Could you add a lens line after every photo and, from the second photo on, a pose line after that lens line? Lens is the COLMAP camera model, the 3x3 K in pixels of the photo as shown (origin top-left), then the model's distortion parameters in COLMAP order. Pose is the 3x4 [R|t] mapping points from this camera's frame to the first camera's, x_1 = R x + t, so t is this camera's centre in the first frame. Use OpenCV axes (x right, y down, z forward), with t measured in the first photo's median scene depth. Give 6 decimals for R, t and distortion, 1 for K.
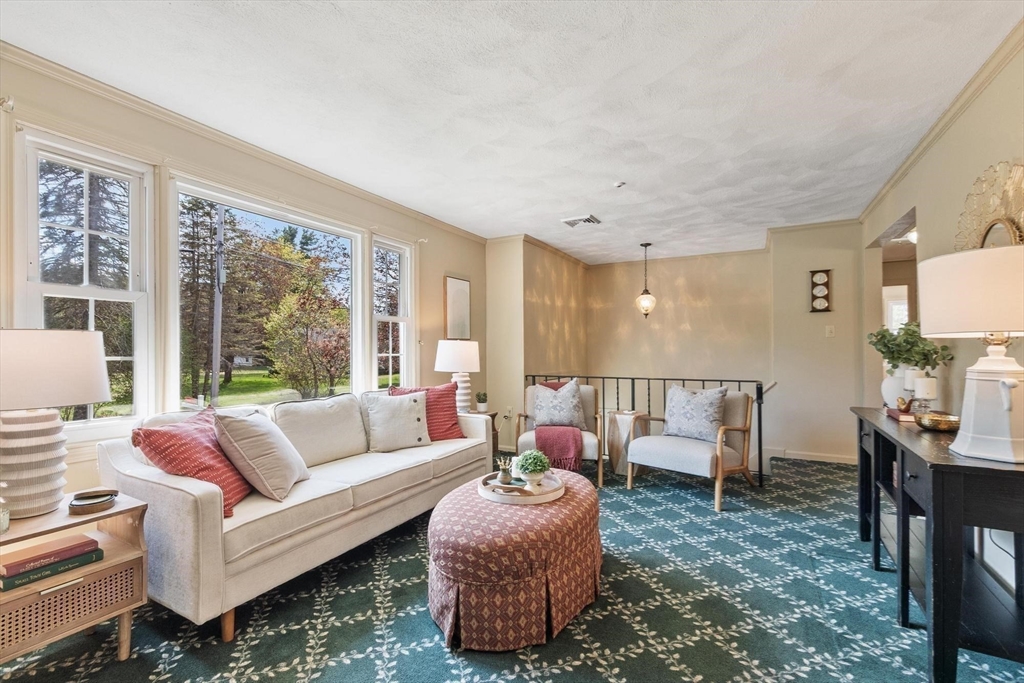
lens RADIAL K [[446.4, 0, 513.3], [0, 446.4, 344.3], [0, 0, 1]] dist [-0.000759, -0.000295]
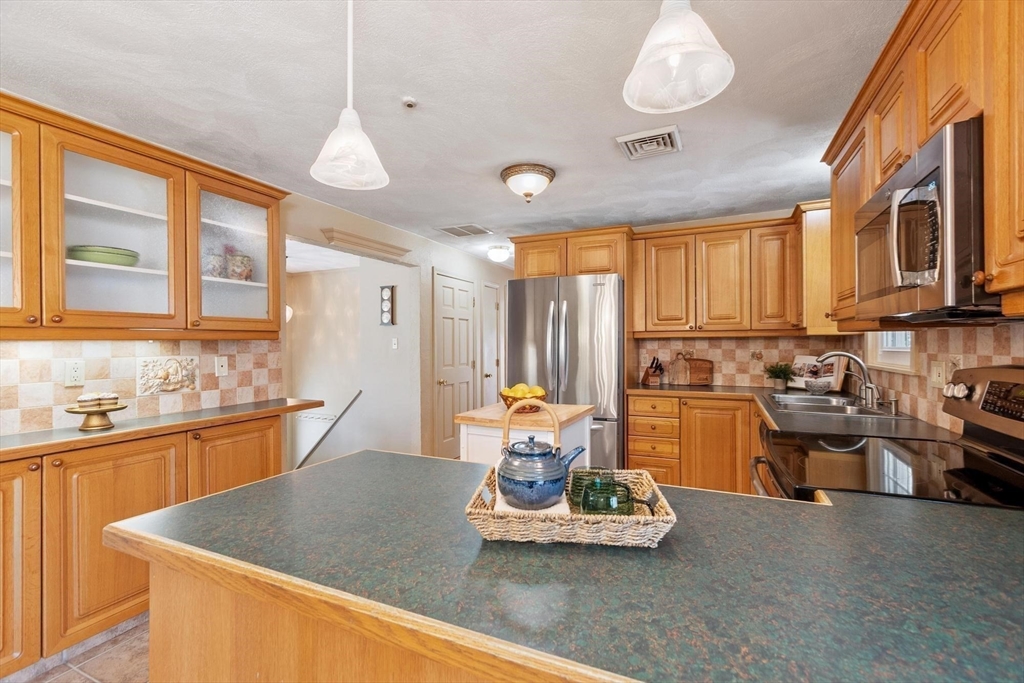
lens RADIAL K [[446.4, 0, 513.3], [0, 446.4, 344.3], [0, 0, 1]] dist [-0.000759, -0.000295]
pose [[0.997867, -0.001308, 0.065270, 1.117208], [0.000562, 0.999934, 0.011445, -0.047358], [-0.065281, -0.011383, 0.997802, -0.103083]]
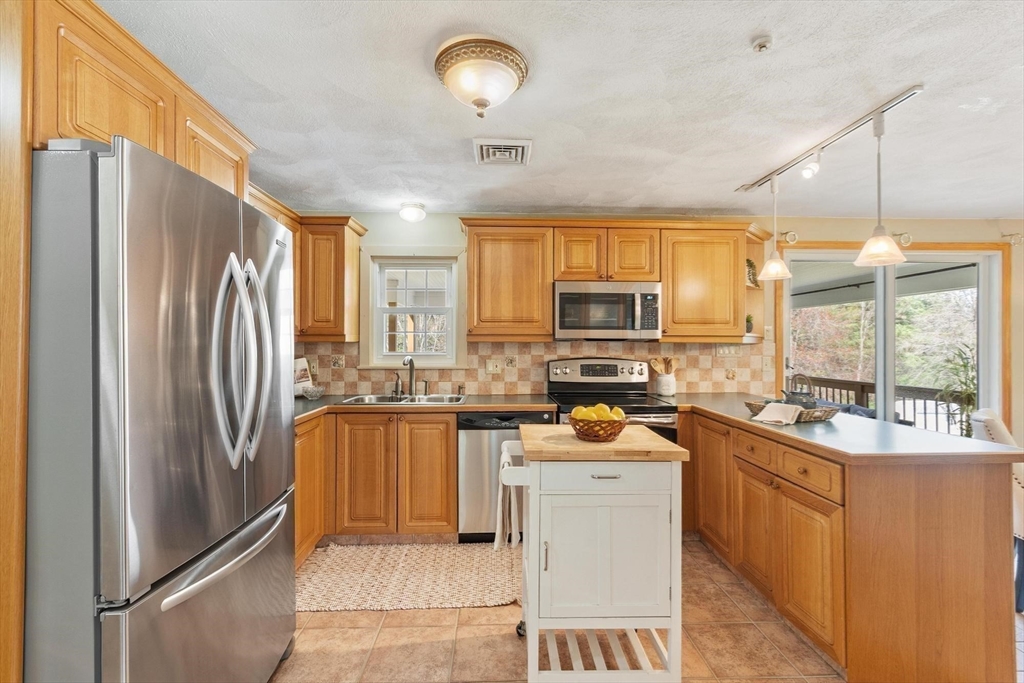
lens RADIAL K [[451.0, 0, 511.2], [0, 451.0, 338.9], [0, 0, 1]] dist [0.000251, -0.000110]
pose [[-0.507588, 0.008480, 0.861558, 0.794495], [-0.011457, 0.999797, -0.016591, -0.049465], [-0.861524, -0.018292, -0.507387, 0.851342]]
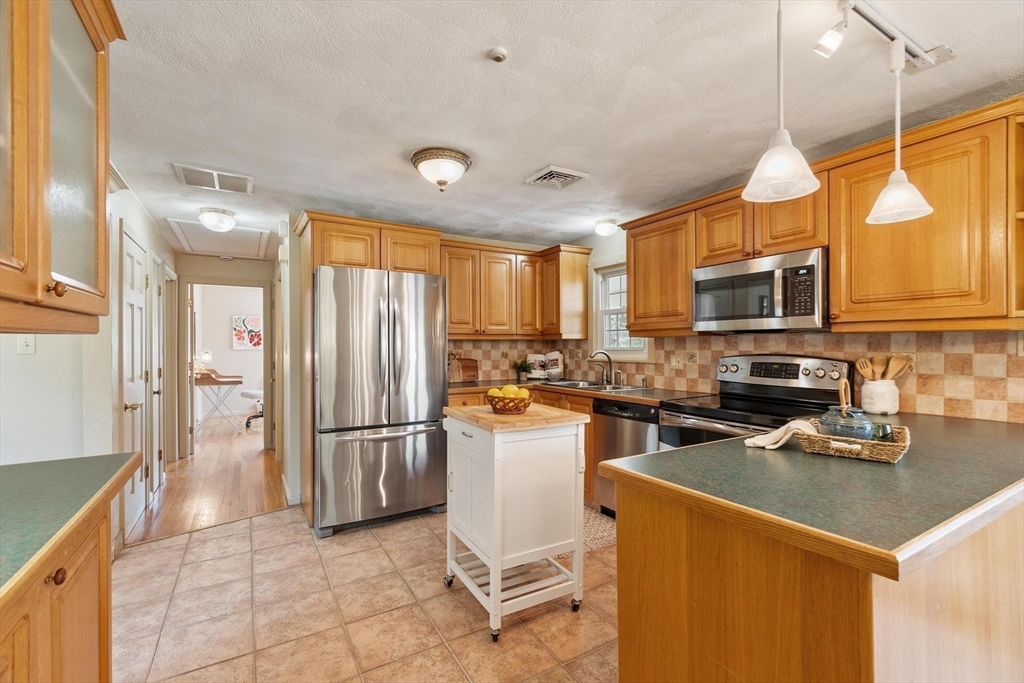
lens RADIAL K [[446.4, 0, 513.3], [0, 446.4, 344.3], [0, 0, 1]] dist [-0.000759, -0.000295]
pose [[0.517140, 0.001658, 0.855899, 0.659403], [-0.007729, 0.999966, 0.002732, -0.042991], [-0.855866, -0.008028, 0.517135, 0.195595]]
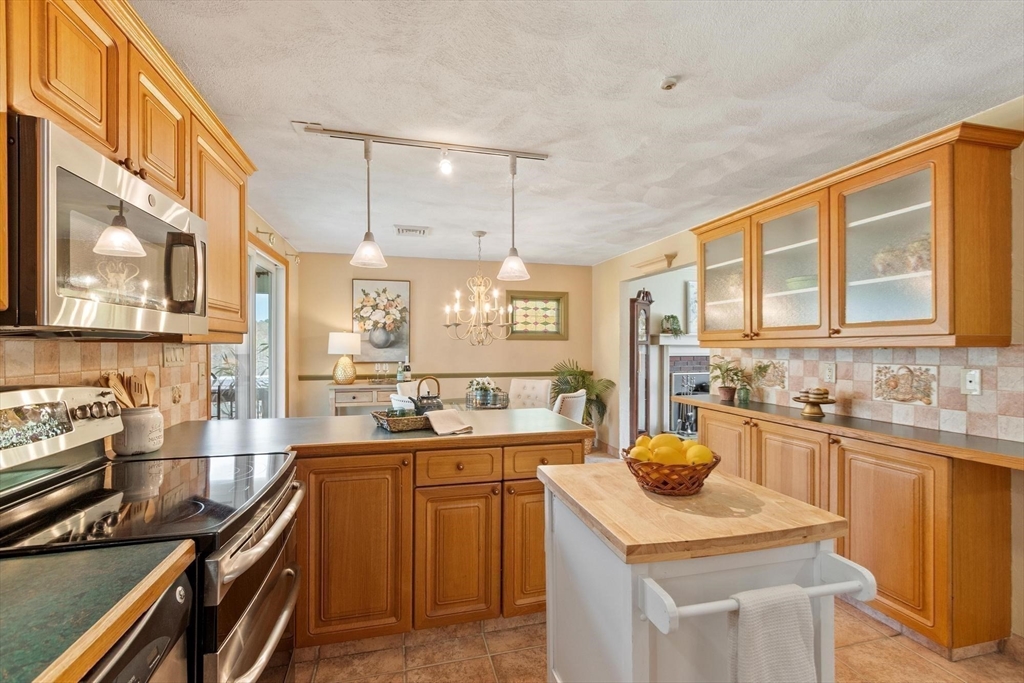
lens RADIAL K [[446.4, 0, 513.3], [0, 446.4, 344.3], [0, 0, 1]] dist [-0.000759, -0.000295]
pose [[-0.732507, 0.001221, -0.680758, 1.484043], [0.010693, 0.999896, -0.009713, -0.050313], [0.680675, -0.014394, -0.732444, 0.678282]]
